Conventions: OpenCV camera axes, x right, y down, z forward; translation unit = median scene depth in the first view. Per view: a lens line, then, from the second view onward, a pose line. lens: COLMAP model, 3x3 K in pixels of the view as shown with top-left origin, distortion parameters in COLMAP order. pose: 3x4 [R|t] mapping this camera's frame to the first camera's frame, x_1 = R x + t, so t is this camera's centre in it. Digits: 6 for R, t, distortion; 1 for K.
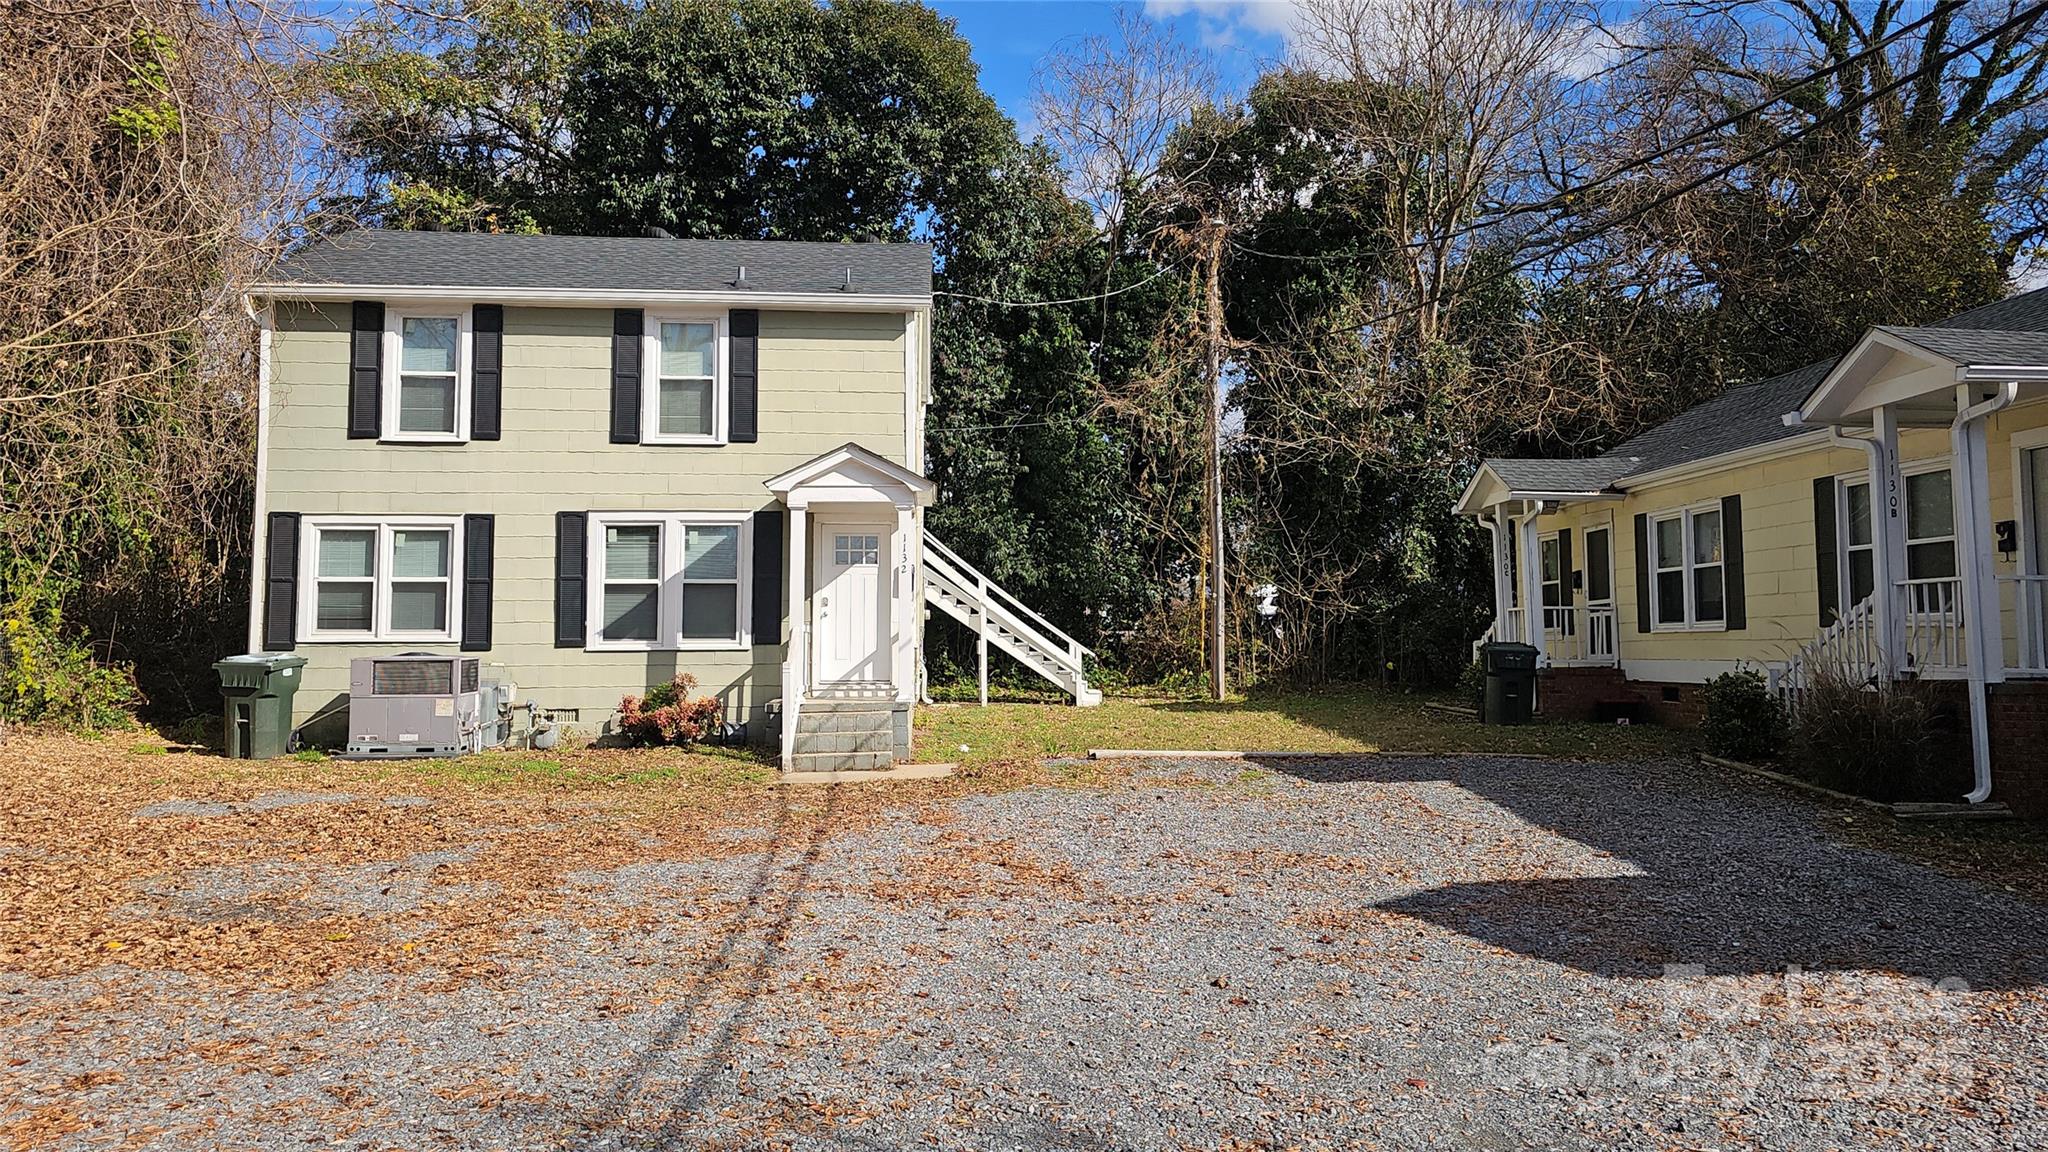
lens RADIAL K [[1372.9, 0, 1025.3], [0, 1372.9, 565.5], [0, 0, 1]] dist [0.029782, -0.001583]
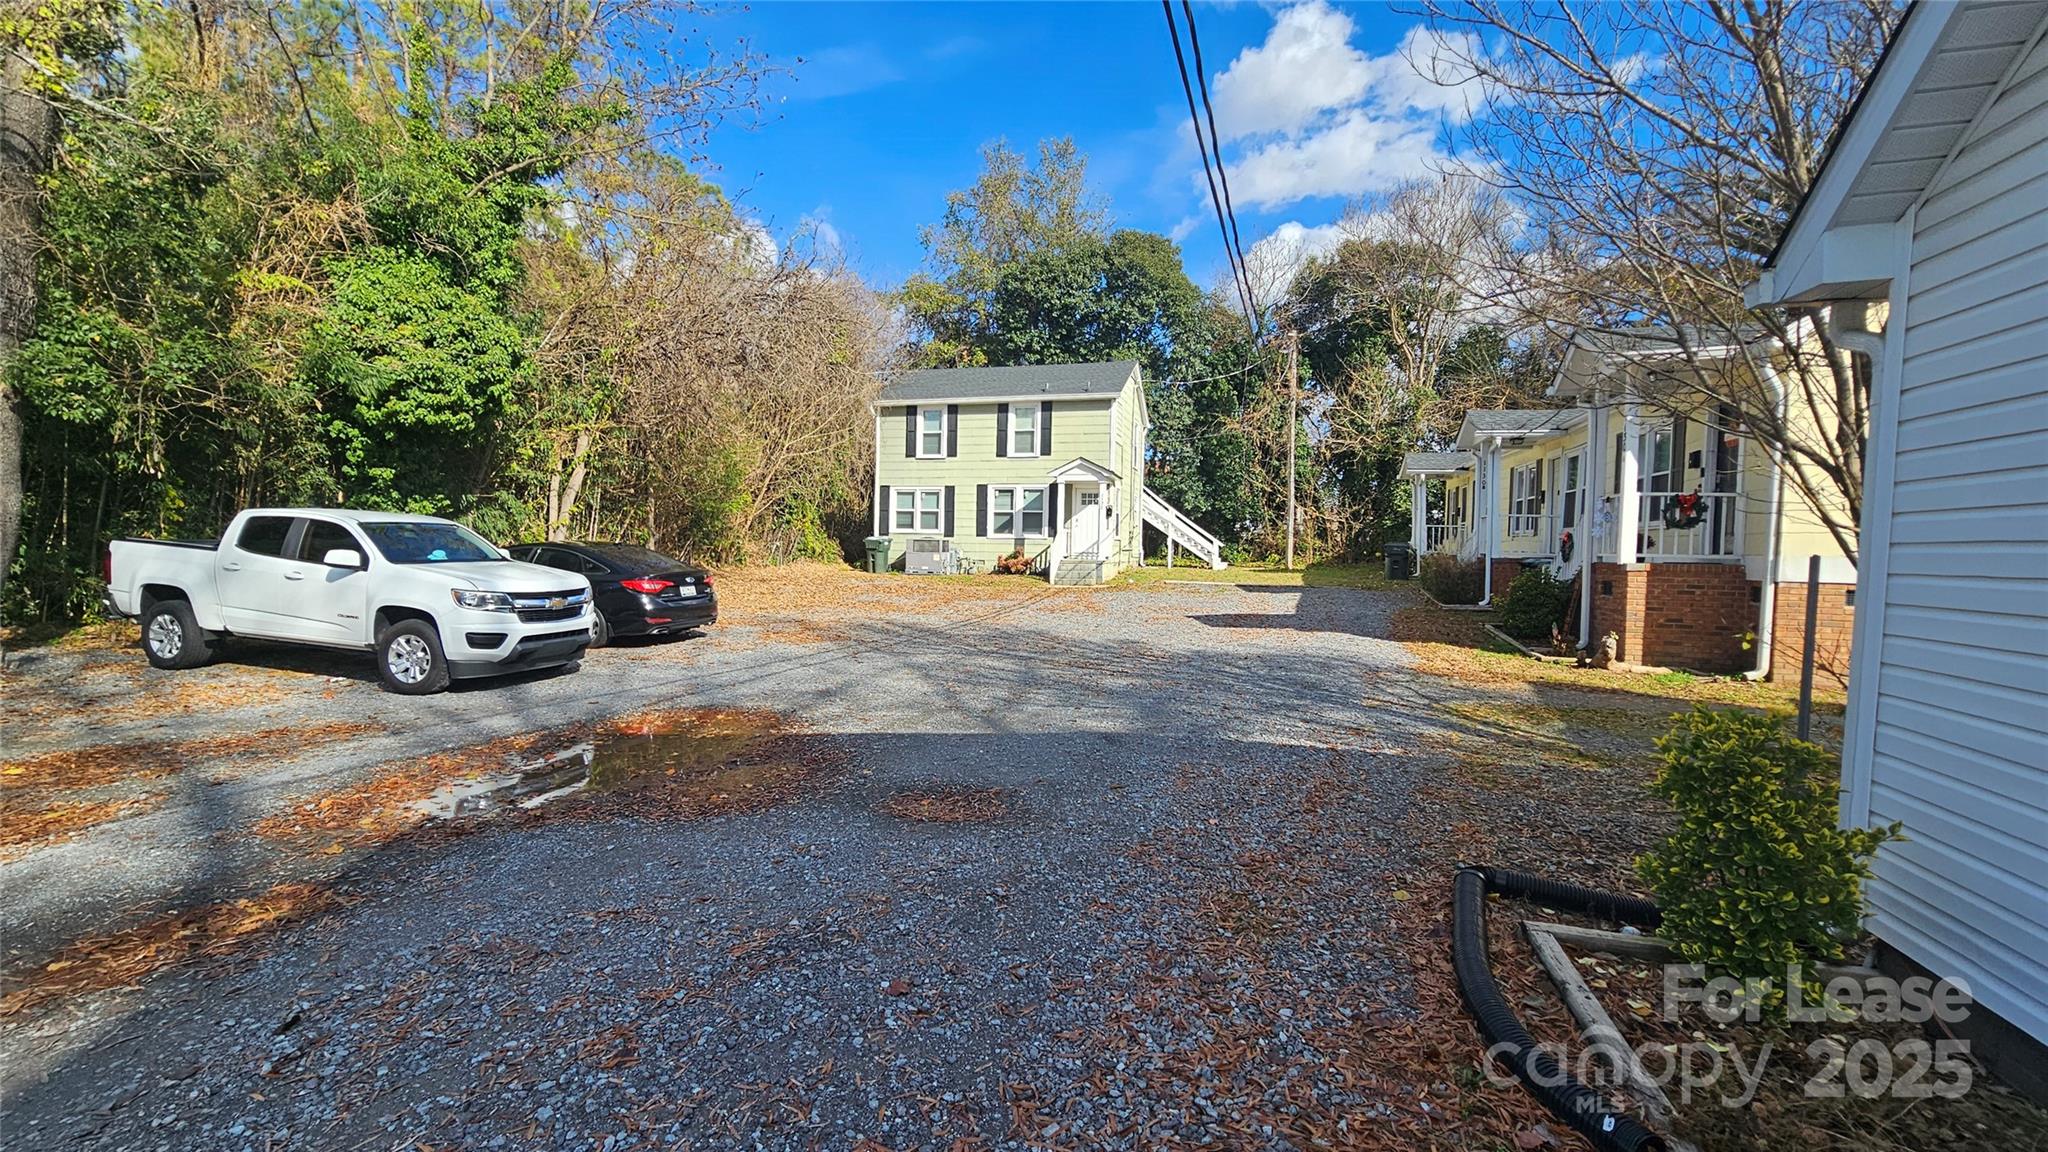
lens RADIAL K [[853.1, 0, 1009.2], [0, 853.1, 573.8], [0, 0, 1]] dist [-0.002185, 0.000068]
pose [[0.934767, 0.030574, -0.353942, 0.287123], [0.000936, 0.996074, 0.088514, -0.012843], [0.355259, -0.083072, 0.931069, -0.481535]]
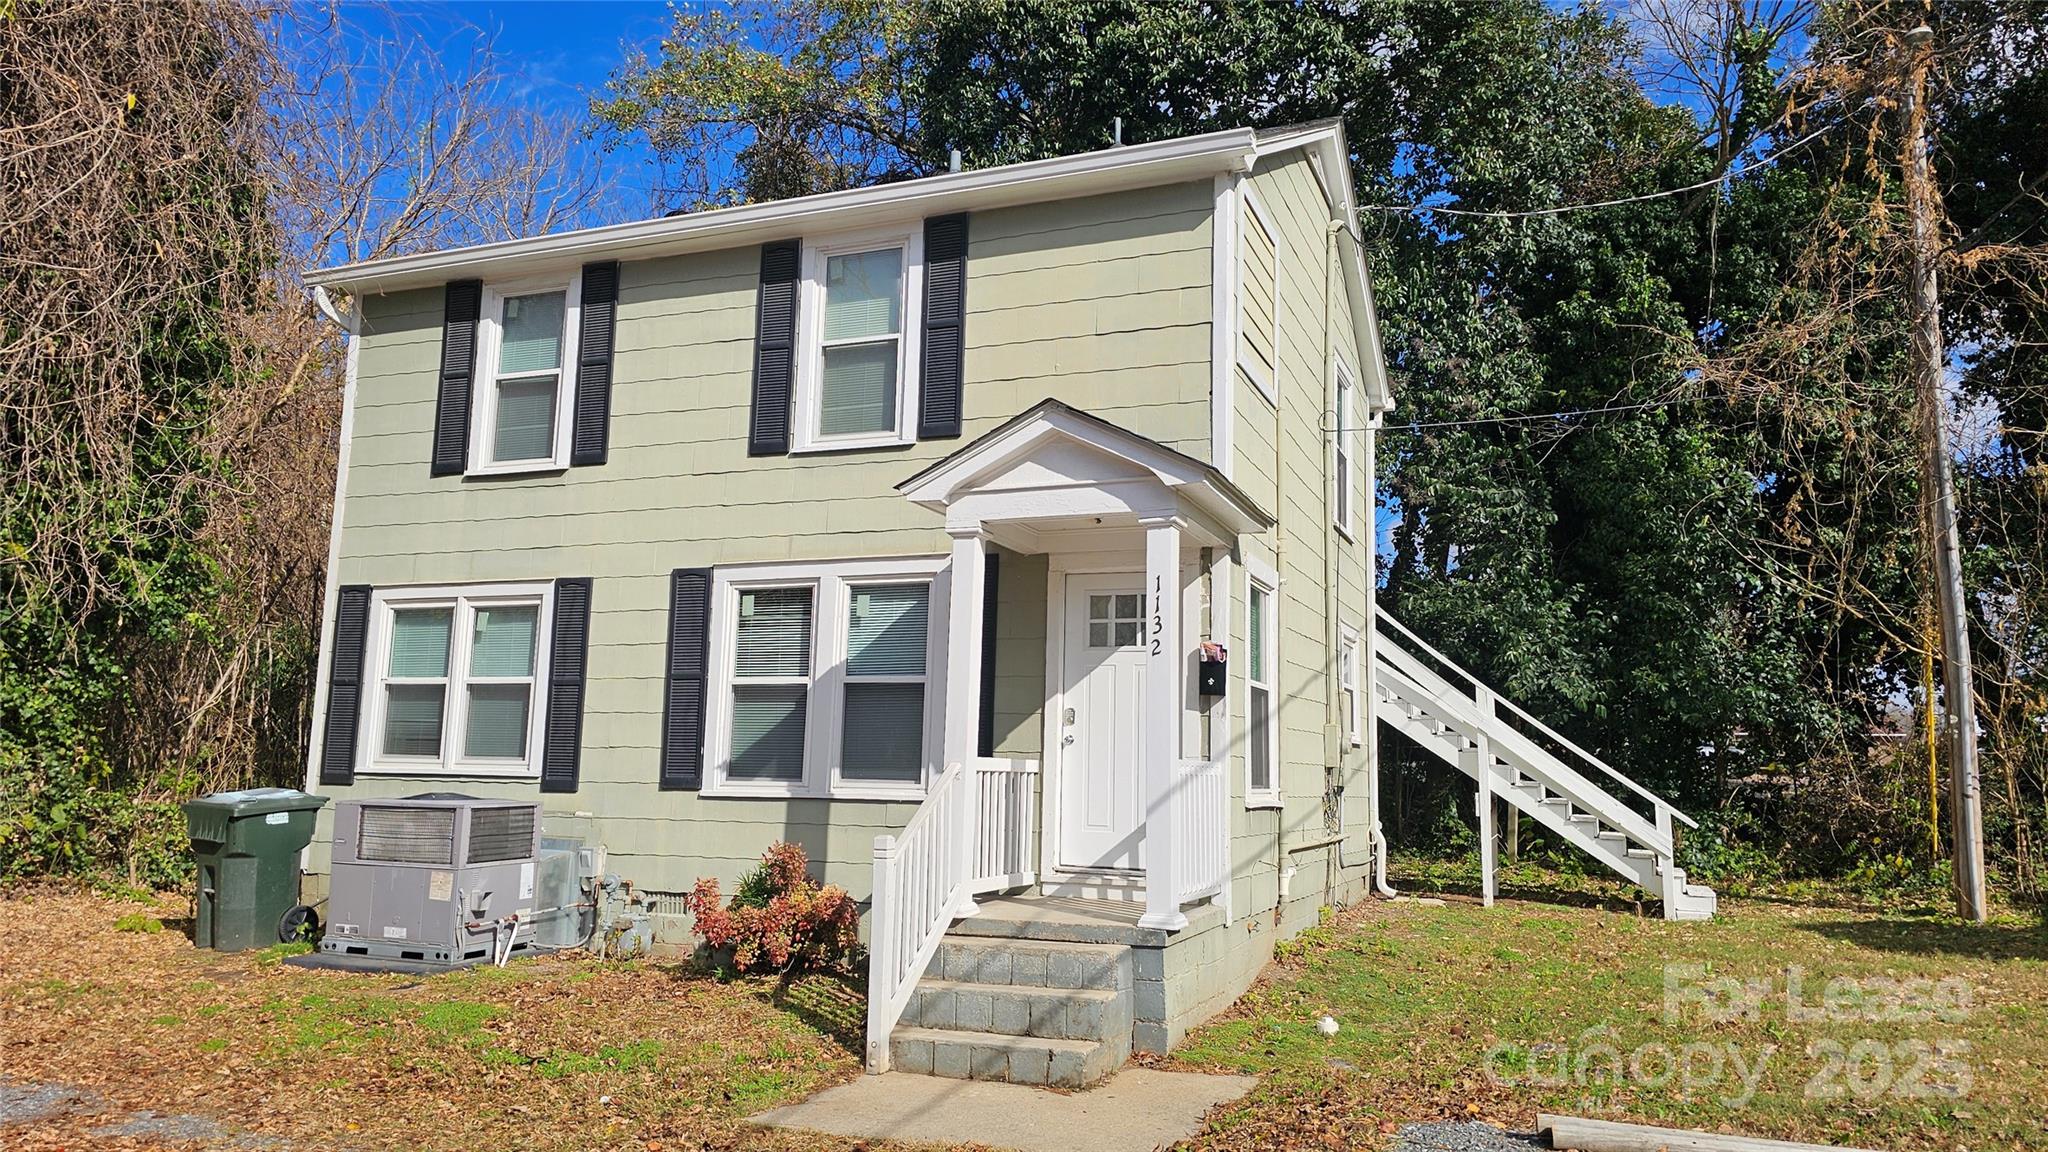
lens RADIAL K [[1377.1, 0, 1031.2], [0, 1377.1, 582.3], [0, 0, 1]] dist [0.053339, -0.051436]
pose [[0.897847, -0.038417, -0.438629, 0.080501], [0.001760, 0.996491, -0.083676, 0.019160], [0.440305, 0.074357, 0.894764, 0.507180]]
